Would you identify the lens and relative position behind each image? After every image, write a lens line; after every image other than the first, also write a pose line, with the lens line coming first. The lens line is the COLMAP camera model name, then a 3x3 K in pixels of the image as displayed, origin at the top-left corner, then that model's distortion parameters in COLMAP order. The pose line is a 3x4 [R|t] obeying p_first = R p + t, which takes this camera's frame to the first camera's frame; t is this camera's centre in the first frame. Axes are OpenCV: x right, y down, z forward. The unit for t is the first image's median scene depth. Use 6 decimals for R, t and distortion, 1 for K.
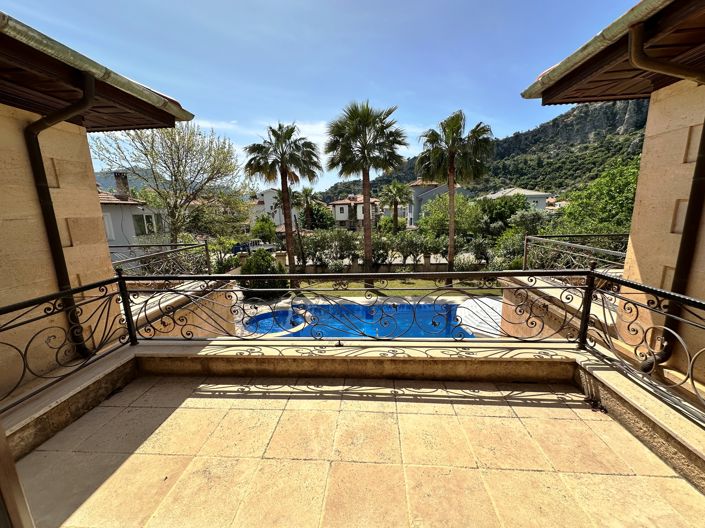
lens RADIAL K [[281.6, 0, 352.8], [0, 281.6, 263.9], [0, 0, 1]] dist [-0.001275, -0.000187]
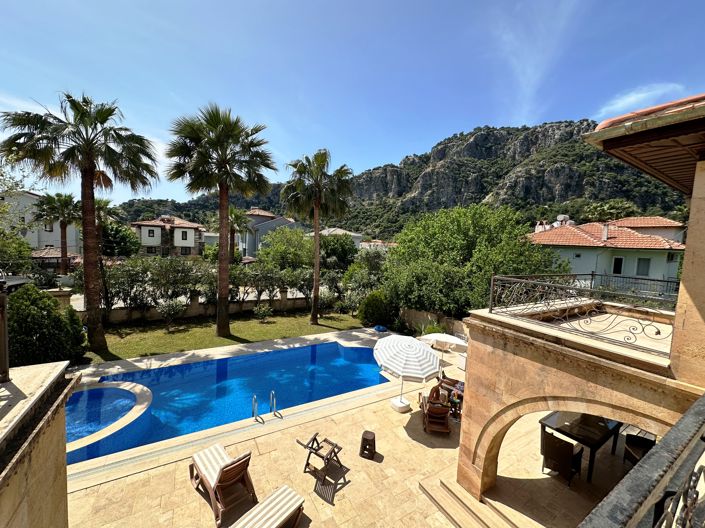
lens RADIAL K [[281.6, 0, 351.6], [0, 281.6, 264.5], [0, 0, 1]] dist [-0.001275, -0.000187]
pose [[0.813882, 0.027515, 0.580379, -0.099470], [0.036424, 0.994497, -0.098227, -0.014917], [-0.579888, 0.101085, 0.808401, 0.117691]]
